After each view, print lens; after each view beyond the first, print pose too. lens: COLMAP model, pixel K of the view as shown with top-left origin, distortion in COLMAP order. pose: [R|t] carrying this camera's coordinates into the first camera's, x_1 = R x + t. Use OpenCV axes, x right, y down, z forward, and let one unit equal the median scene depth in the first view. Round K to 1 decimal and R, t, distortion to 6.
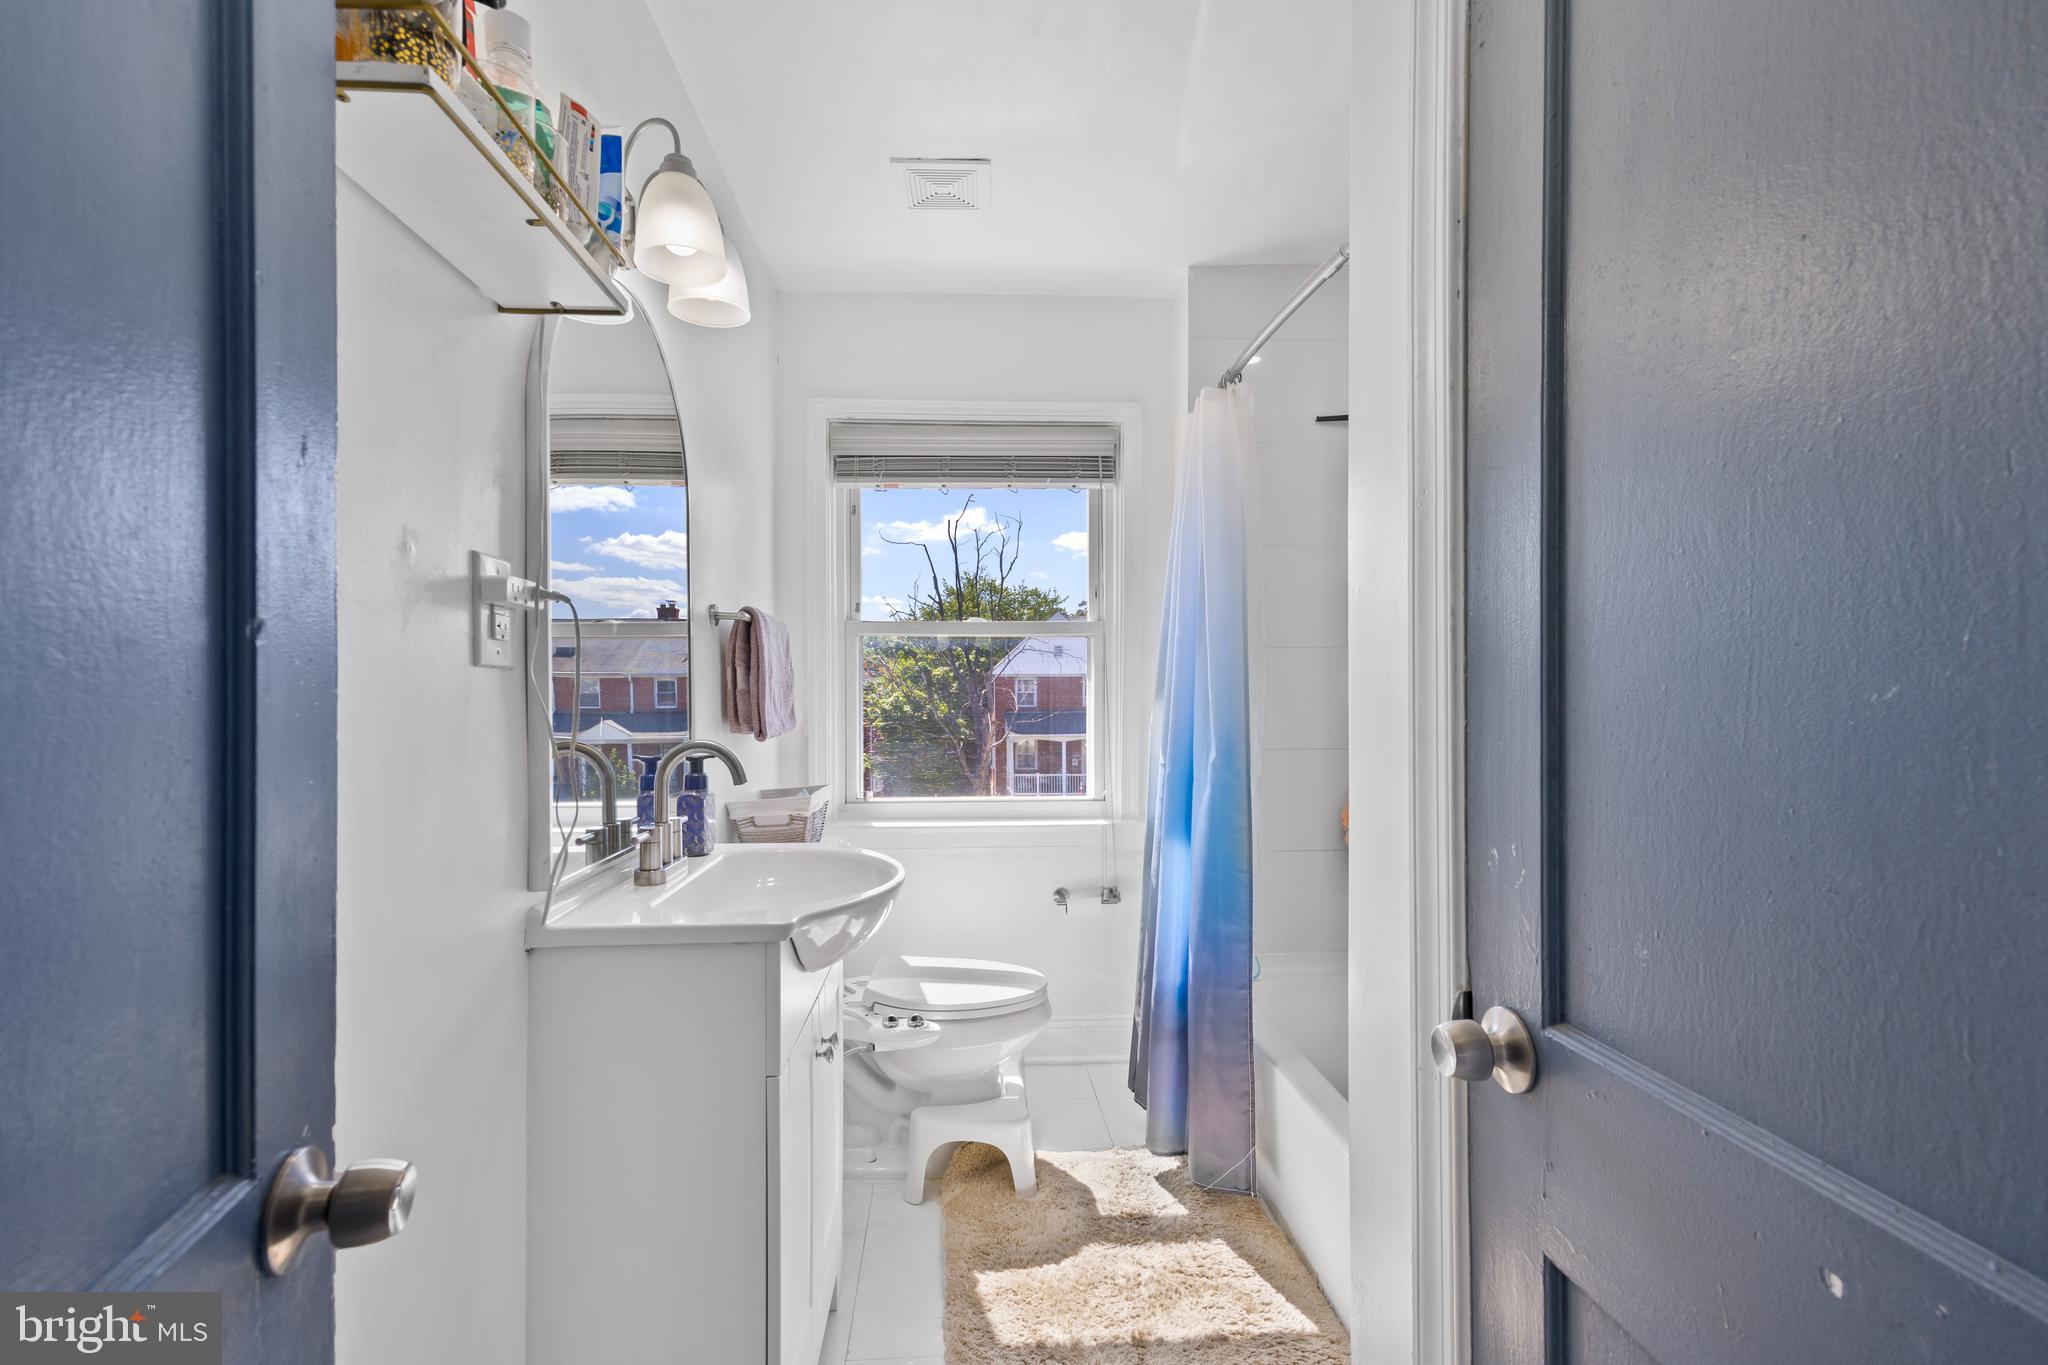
lens RADIAL K [[925.8, 0, 1013.1], [0, 925.8, 695.7], [0, 0, 1]] dist [0.001459, 0.000004]
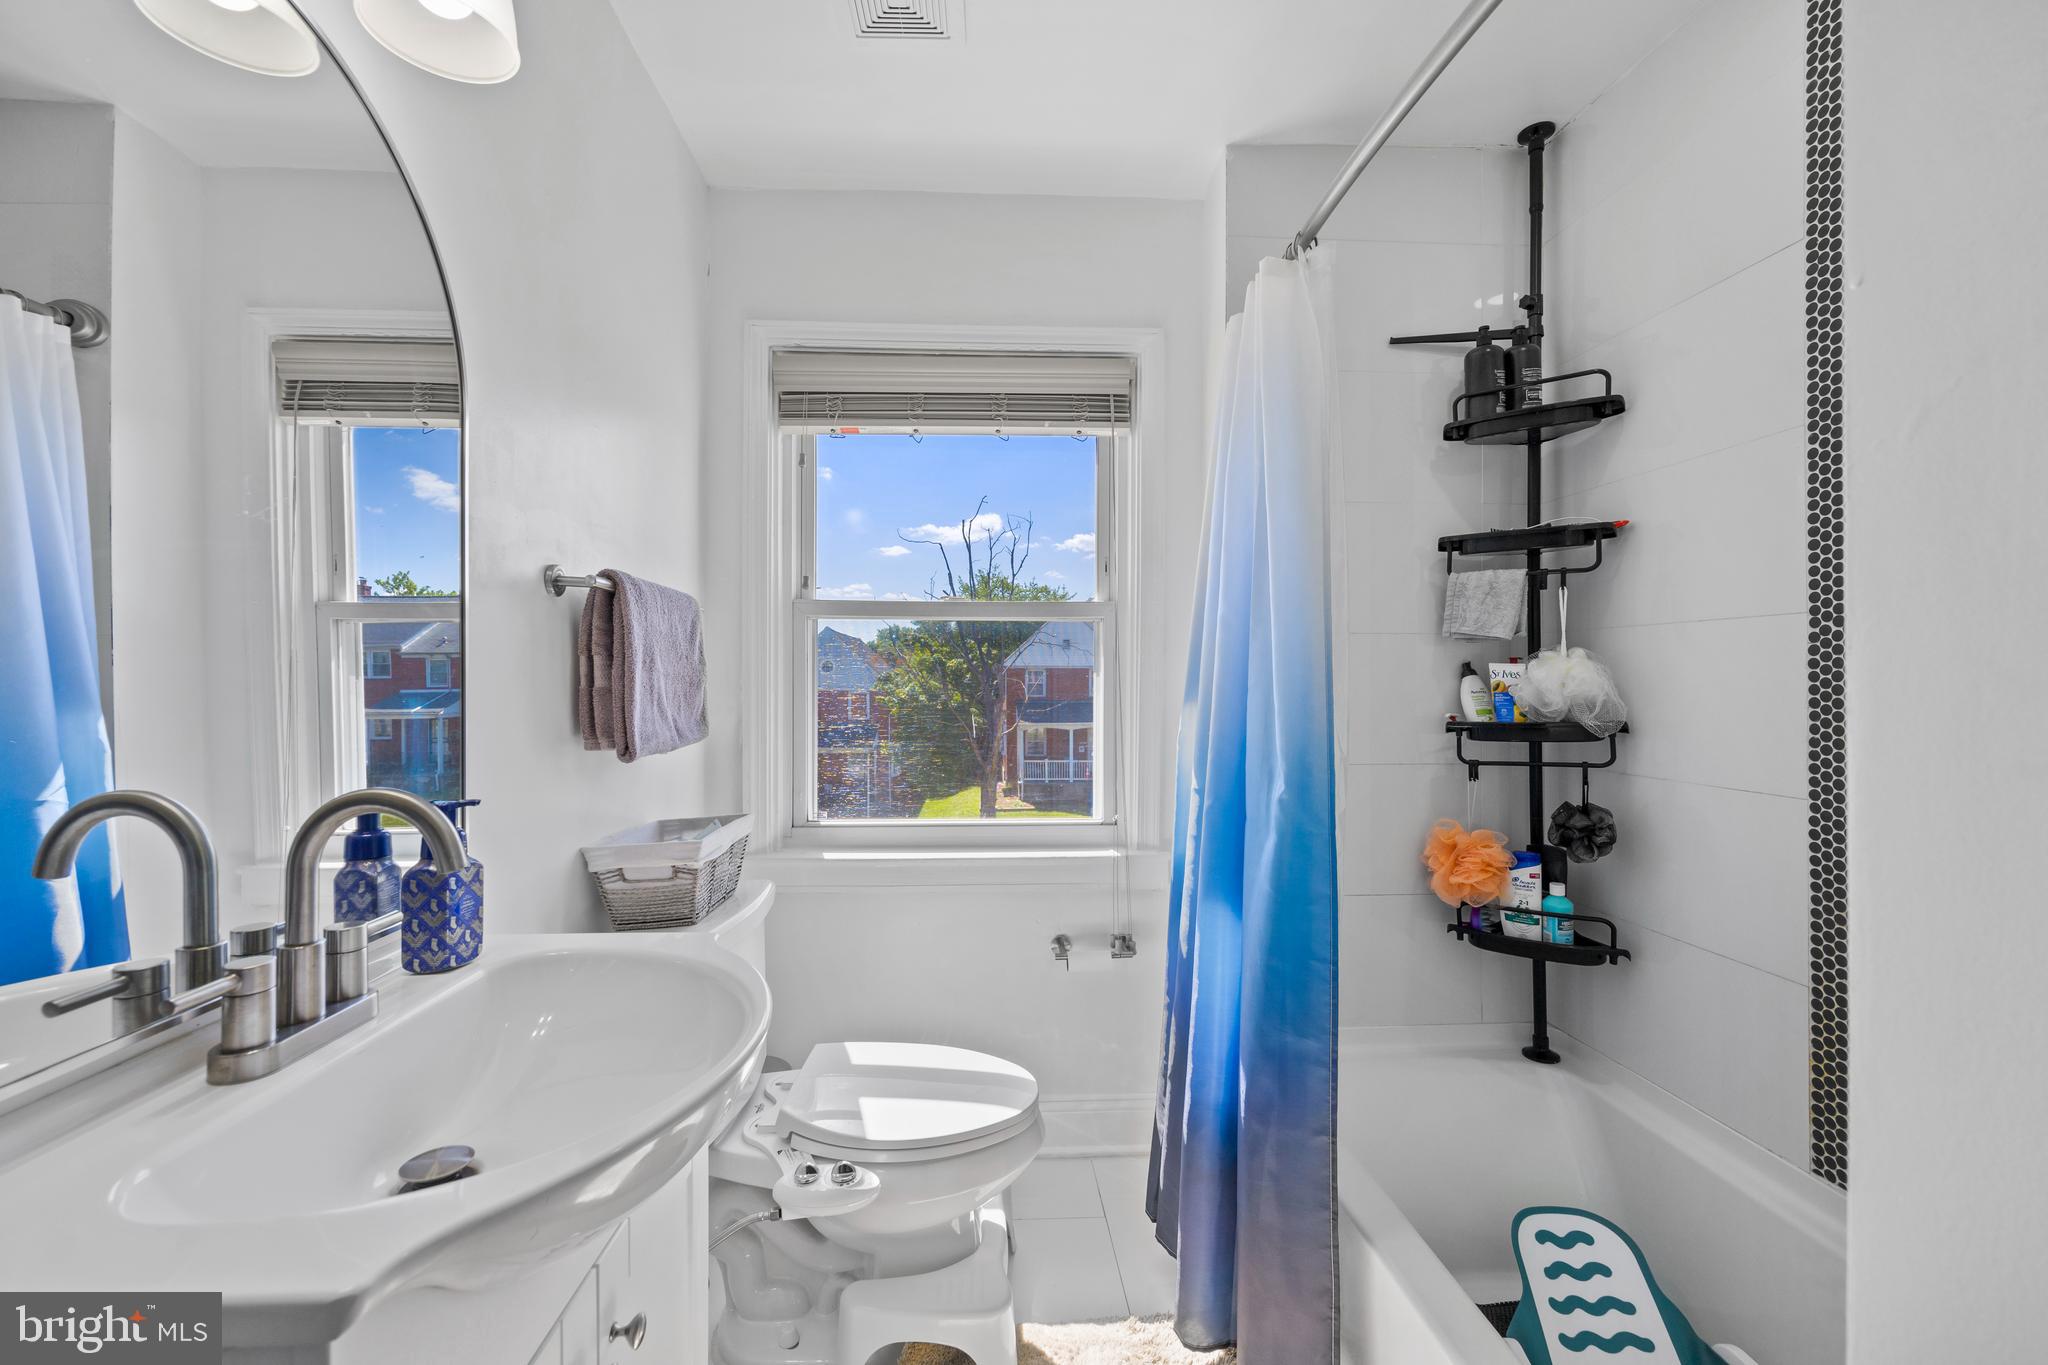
lens RADIAL K [[834.7, 0, 1021.7], [0, 834.7, 680.2], [0, 0, 1]] dist [-0.005186, 0.000898]
pose [[0.999976, 0.003750, -0.005773, 0.021588], [-0.003783, 0.999976, -0.005740, -0.007636], [0.005751, 0.005762, 0.999967, 0.284749]]
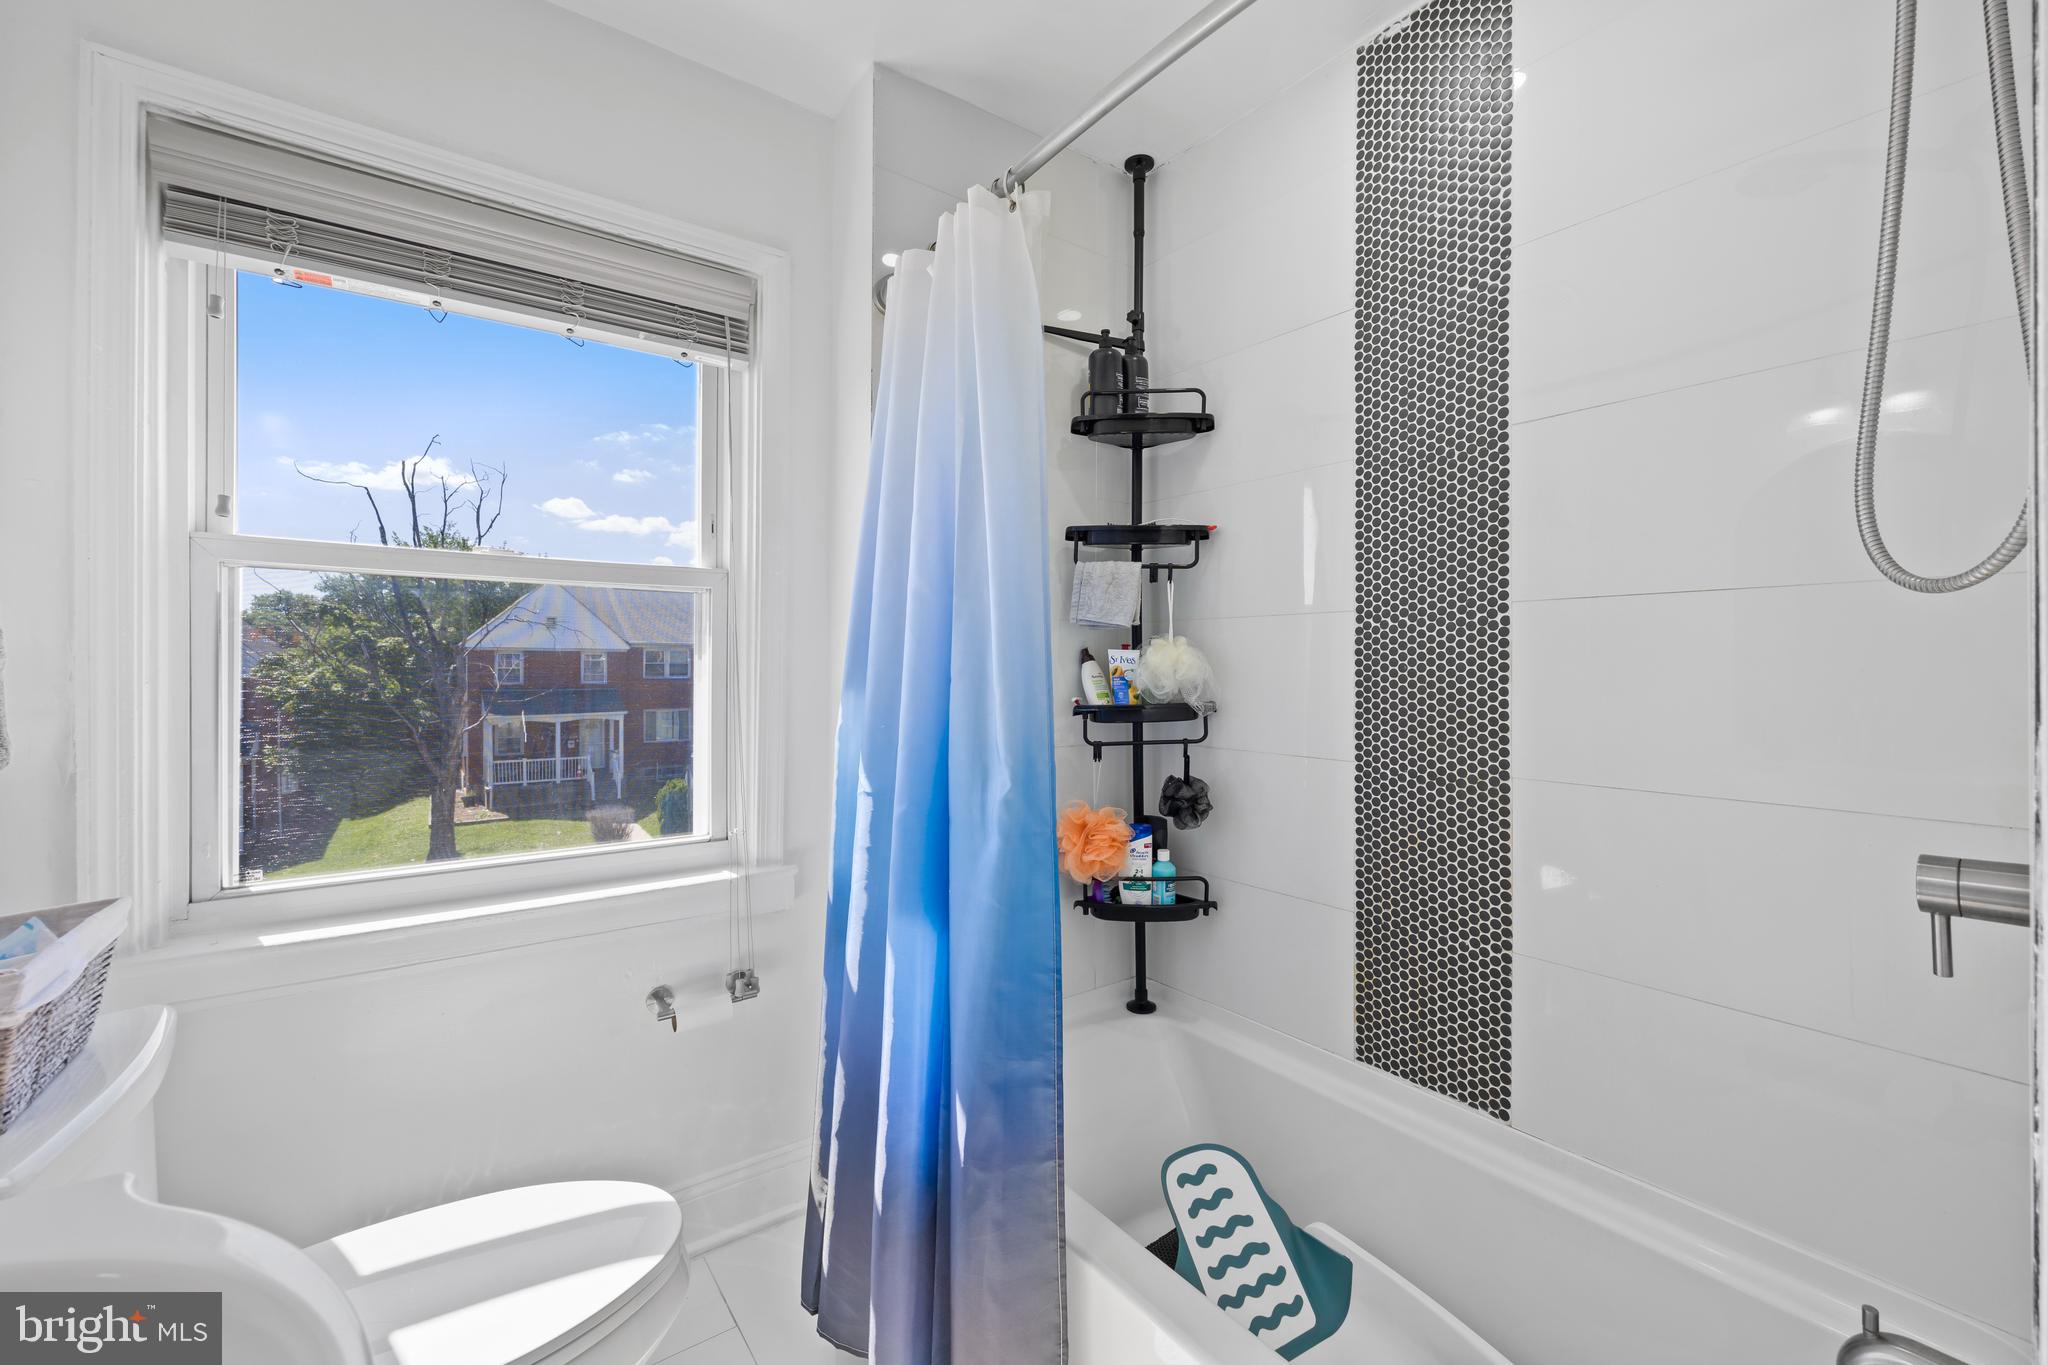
lens RADIAL K [[834.7, 0, 1027.1], [0, 834.7, 669.2], [0, 0, 1]] dist [-0.005186, 0.000898]
pose [[0.836964, 0.002221, 0.547254, -0.051705], [-0.001272, 0.999997, -0.002113, -0.007960], [-0.547257, 0.001072, 0.836964, 0.396154]]
